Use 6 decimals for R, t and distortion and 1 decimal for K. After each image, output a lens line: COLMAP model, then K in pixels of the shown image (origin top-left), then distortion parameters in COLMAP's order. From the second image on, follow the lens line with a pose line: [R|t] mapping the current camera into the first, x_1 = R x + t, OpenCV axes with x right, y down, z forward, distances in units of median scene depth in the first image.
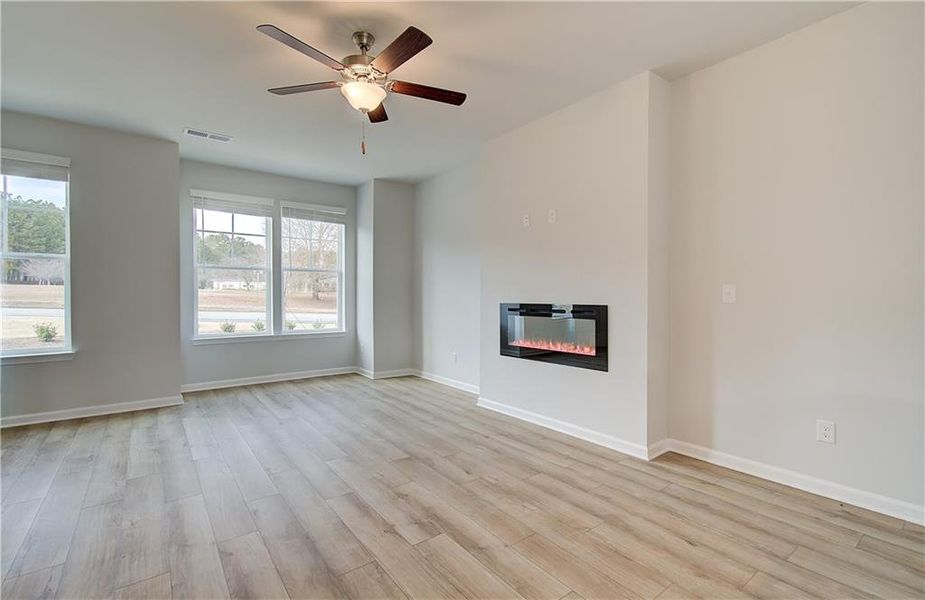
lens RADIAL K [[417.5, 0, 464.6], [0, 417.5, 293.4], [0, 0, 1]] dist [-0.005196, 0.001227]
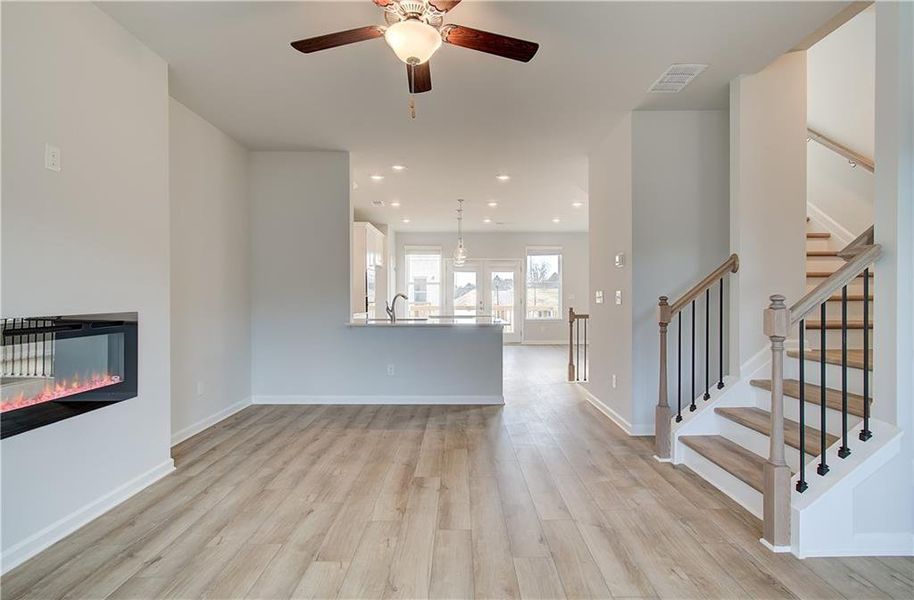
lens RADIAL K [[456.0, 0, 461.3], [0, 456.0, 296.9], [0, 0, 1]] dist [-0.004539, 0.002103]
pose [[-0.798363, -0.000245, 0.602176, -0.549362], [-0.000328, 1.000000, -0.000028, -0.000192], [-0.602176, -0.000219, -0.798363, 1.086598]]
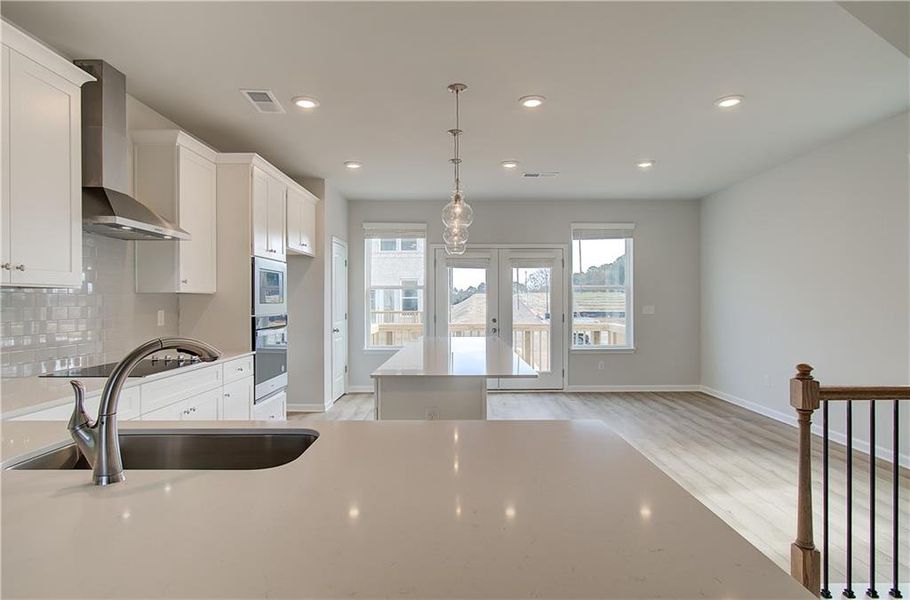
lens RADIAL K [[494.7, 0, 454.0], [0, 494.7, 304.1], [0, 0, 1]] dist [-0.007152, -0.000541]
pose [[-0.788203, -0.003490, 0.615406, 0.084610], [-0.000233, 0.999986, 0.005373, -0.034083], [-0.615416, 0.004091, -0.788192, 0.235596]]
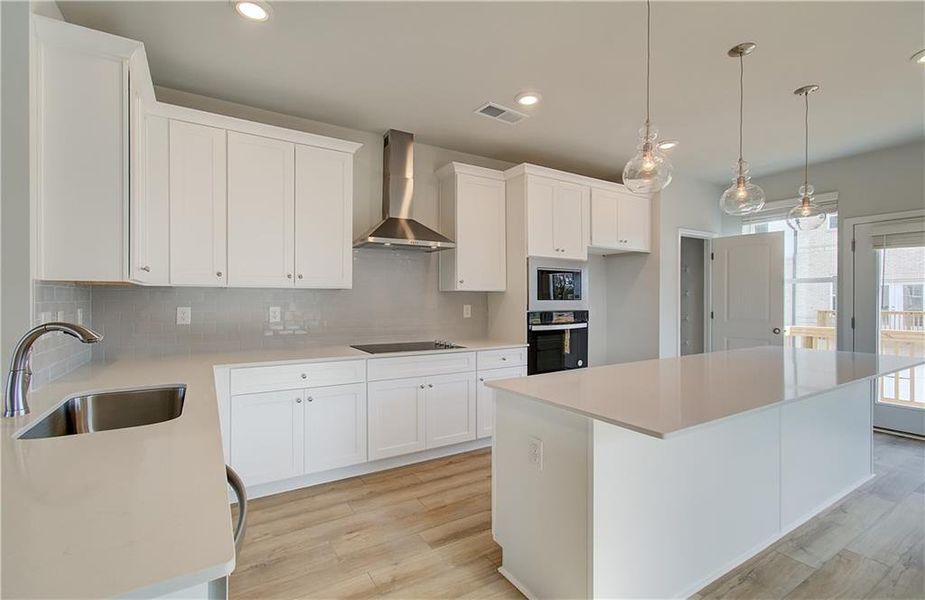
lens RADIAL K [[417.5, 0, 471.1], [0, 417.5, 295.9], [0, 0, 1]] dist [-0.005196, 0.001227]
pose [[0.081058, 0.006327, 0.996689, 0.088425], [-0.000820, 0.999980, -0.006281, -0.032597], [-0.996709, -0.000308, 0.081062, -0.304933]]
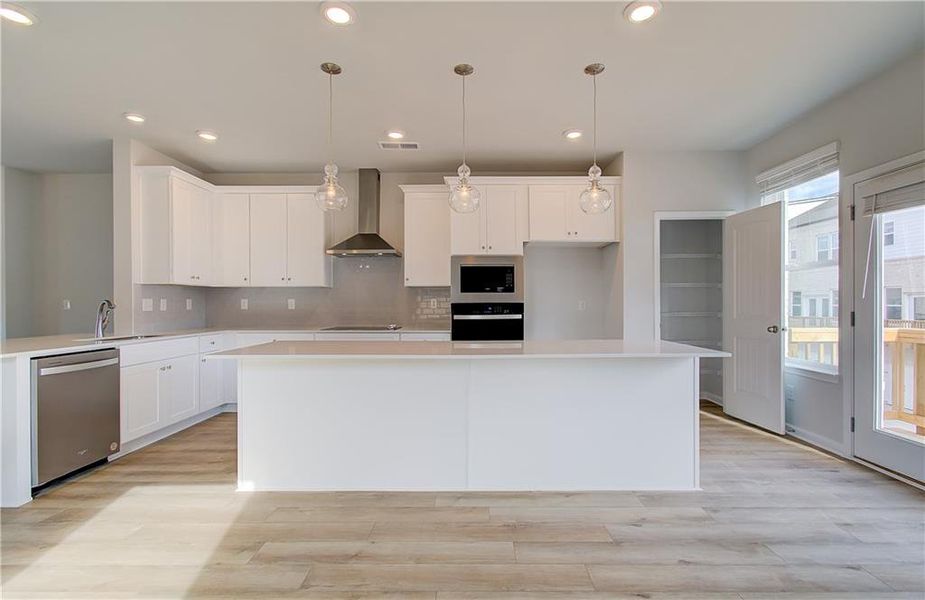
lens RADIAL K [[434.7, 0, 470.3], [0, 434.7, 307.0], [0, 0, 1]] dist [-0.007266, 0.003721]
pose [[0.604886, -0.011872, 0.796224, 0.157862], [0.003924, 0.999921, 0.011928, -0.004056], [-0.796302, -0.004091, 0.604885, -1.148217]]
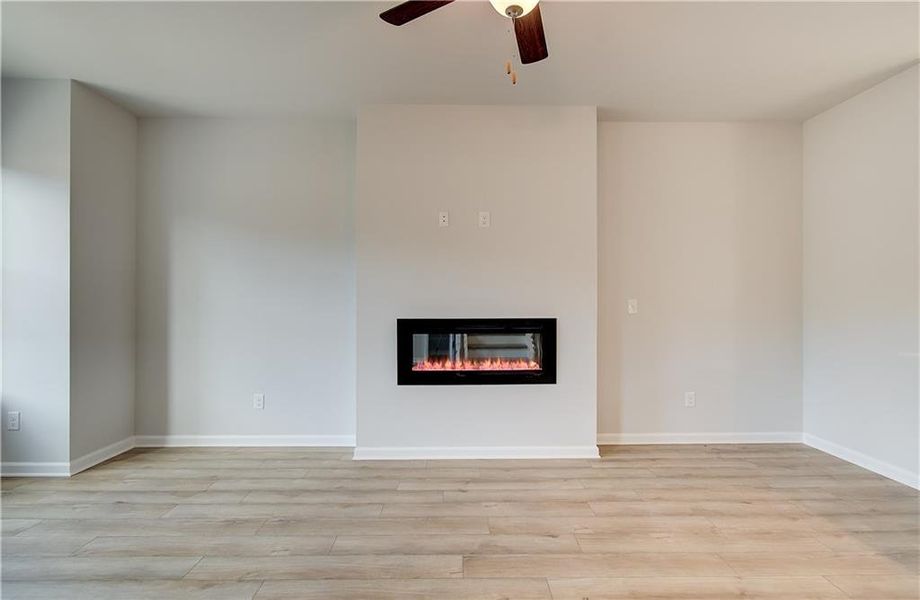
lens RADIAL K [[432.3, 0, 460.5], [0, 432.3, 303.3], [0, 0, 1]] dist [-0.007266, 0.003721]
pose [[0.597668, 0.000498, 0.801743, -0.526230], [-0.002768, 0.999995, 0.001442, -0.007084], [-0.801739, -0.003081, 0.597667, 0.459907]]
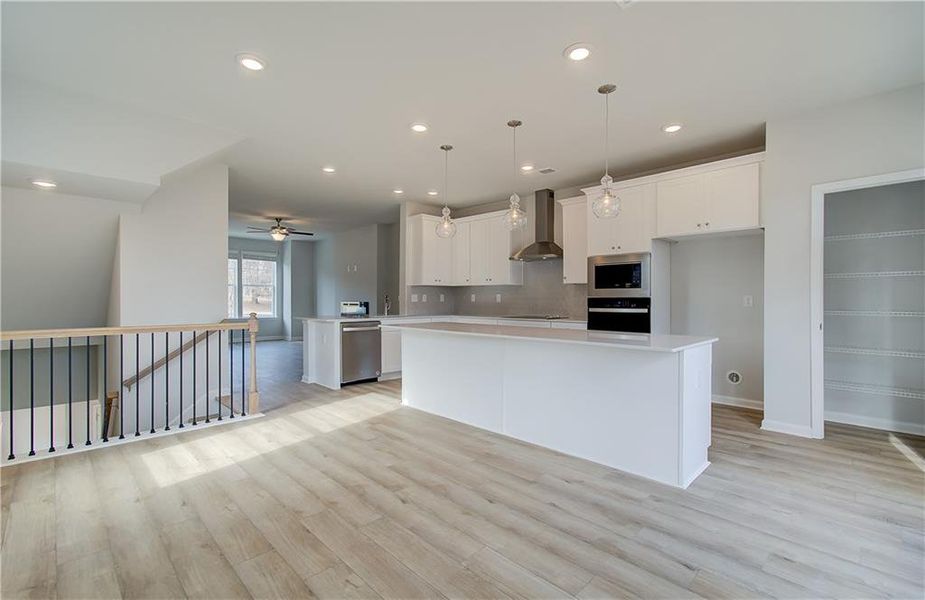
lens RADIAL K [[434.7, 0, 468.5], [0, 434.7, 297.6], [0, 0, 1]] dist [-0.007266, 0.003721]
pose [[0.992784, -0.001425, 0.119911, 0.554308], [0.001342, 0.999999, 0.000773, -0.001888], [-0.119912, -0.000606, 0.992784, -1.718830]]
